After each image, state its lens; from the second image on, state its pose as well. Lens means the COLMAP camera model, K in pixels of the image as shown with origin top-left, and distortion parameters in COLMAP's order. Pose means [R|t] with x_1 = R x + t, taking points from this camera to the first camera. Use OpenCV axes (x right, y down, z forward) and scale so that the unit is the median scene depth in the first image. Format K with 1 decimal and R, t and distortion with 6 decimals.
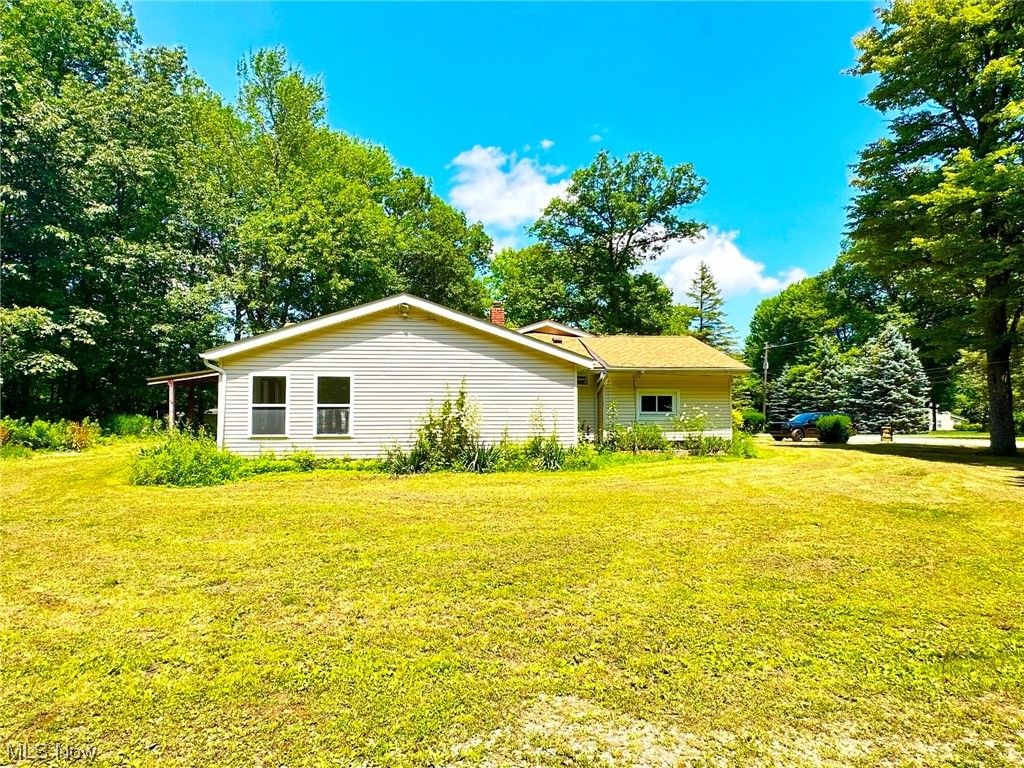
lens RADIAL K [[591.4, 0, 512.0], [0, 591.4, 384.0], [0, 0, 1]] dist [0.001191, 0.000856]
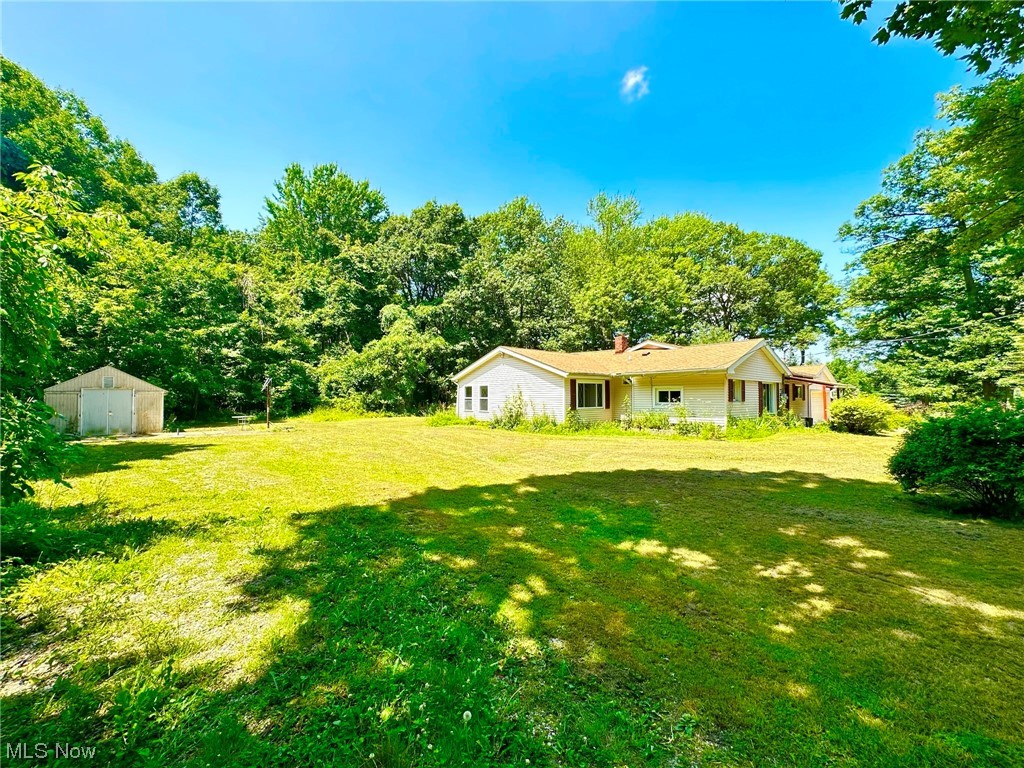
lens RADIAL K [[411.8, 0, 512.0], [0, 411.8, 384.0], [0, 0, 1]] dist [-0.001070, -0.000094]
pose [[0.526598, -0.022207, -0.849824, 1.116233], [0.039381, 0.999223, -0.001708, -0.010682], [0.849201, -0.032568, 0.527064, 0.231665]]
